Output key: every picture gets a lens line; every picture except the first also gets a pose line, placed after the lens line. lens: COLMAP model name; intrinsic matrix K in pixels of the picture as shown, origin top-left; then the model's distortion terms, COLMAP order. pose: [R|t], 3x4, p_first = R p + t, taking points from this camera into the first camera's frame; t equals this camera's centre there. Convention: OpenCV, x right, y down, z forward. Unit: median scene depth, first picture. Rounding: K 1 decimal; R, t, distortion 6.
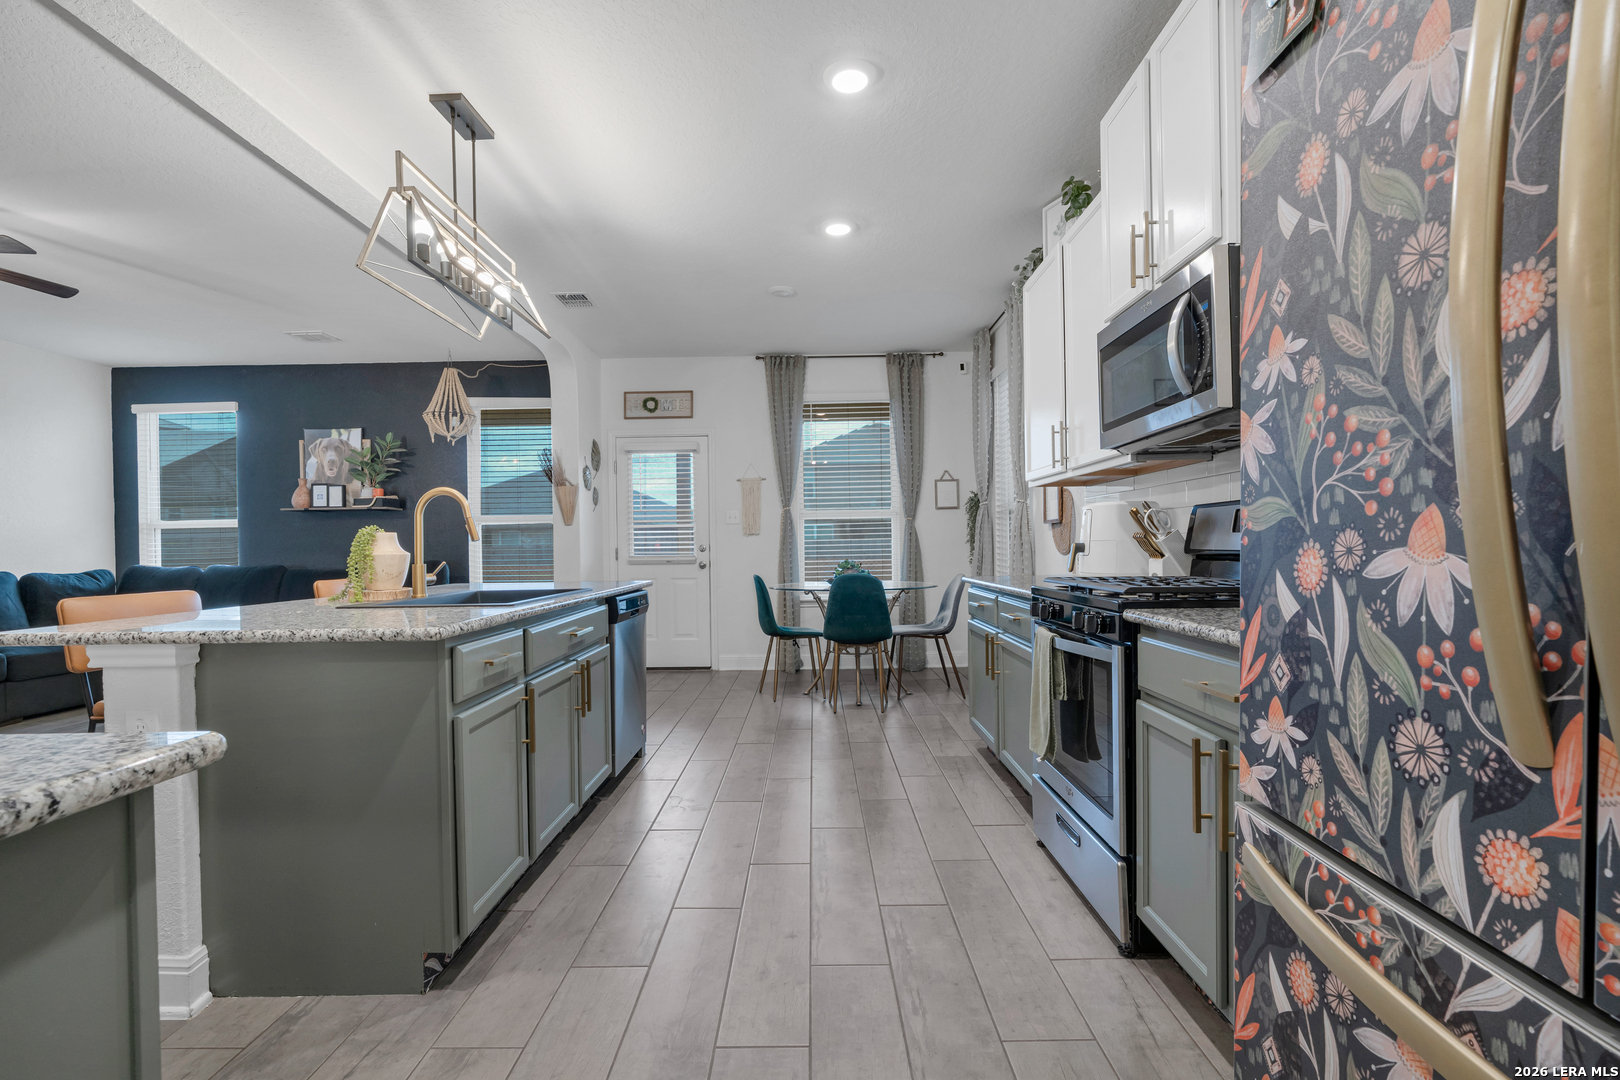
lens RADIAL K [[737.2, 0, 801.9], [0, 737.2, 551.9], [0, 0, 1]] dist [-0.006935, 0.001353]
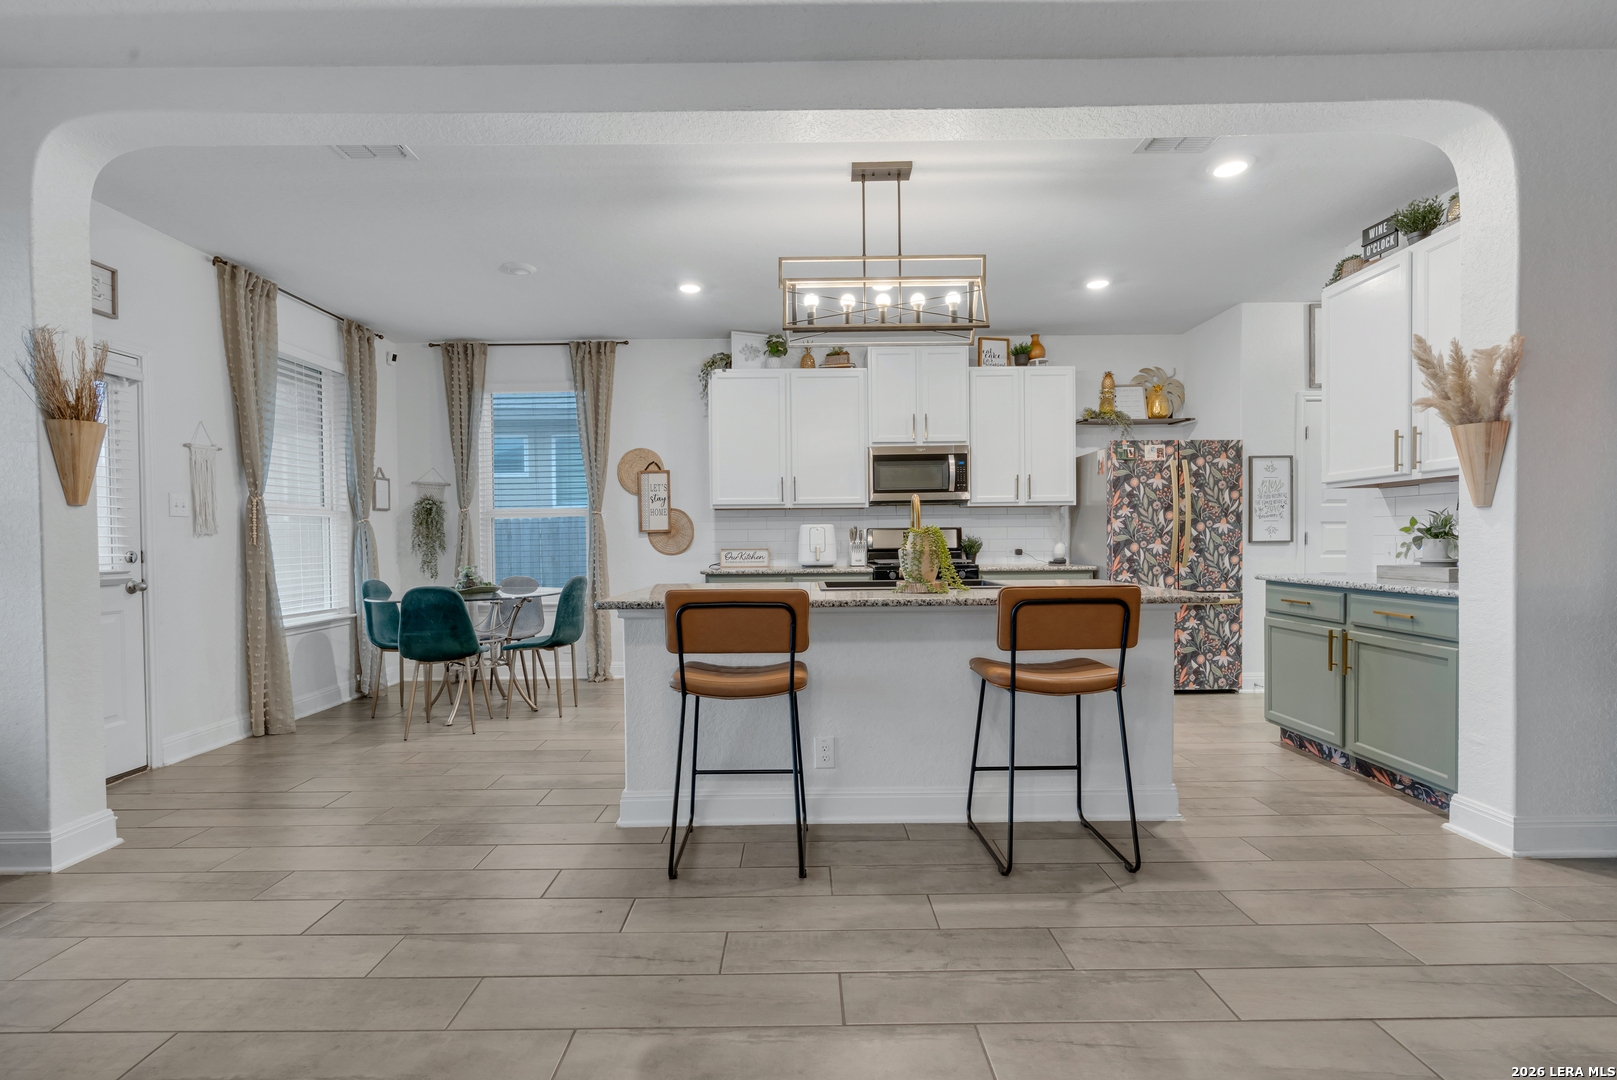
lens RADIAL K [[735.9, 0, 800.5], [0, 735.9, 551.9], [0, 0, 1]] dist [-0.006935, 0.001353]
pose [[-0.013791, -0.002012, 0.999903, -0.701333], [0.018665, 0.999823, 0.002270, -0.000692], [-0.999731, 0.018694, -0.013751, 0.501775]]
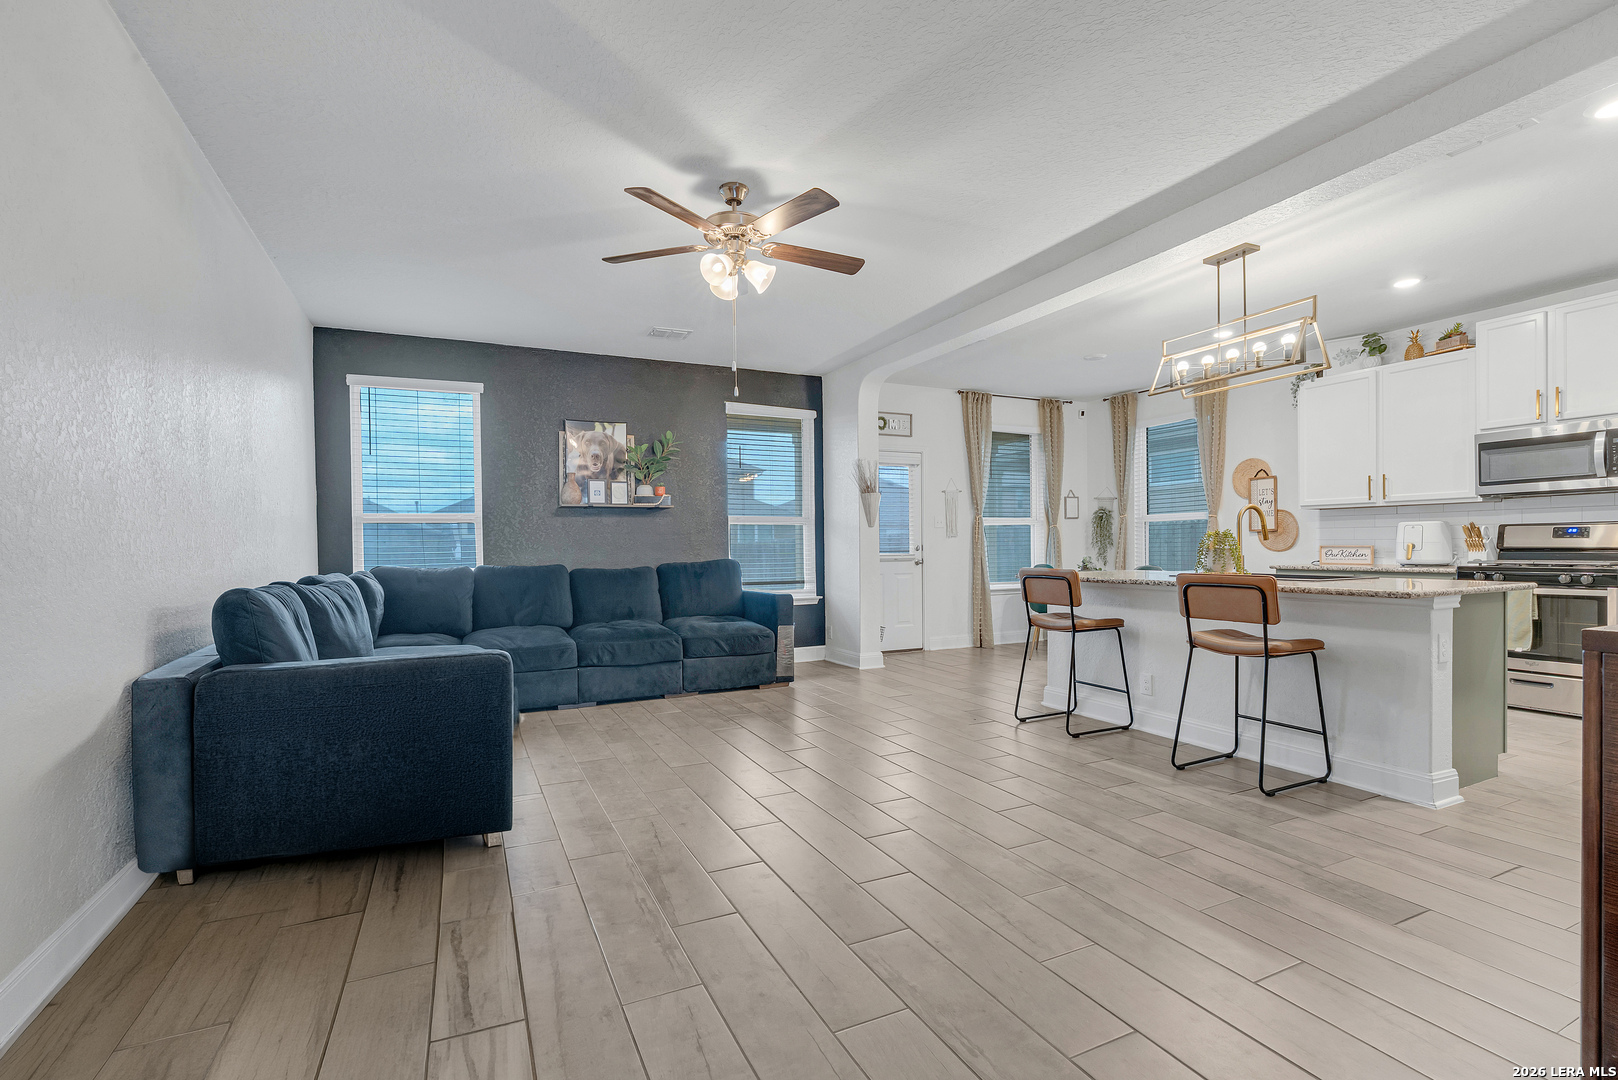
lens RADIAL K [[736.3, 0, 801.0], [0, 736.3, 551.9], [0, 0, 1]] dist [-0.006935, 0.001353]
pose [[0.897758, 0.000224, 0.440488, -0.824657], [0.001753, 0.999990, -0.004081, 0.005745], [-0.440485, 0.004436, 0.897749, 0.024483]]
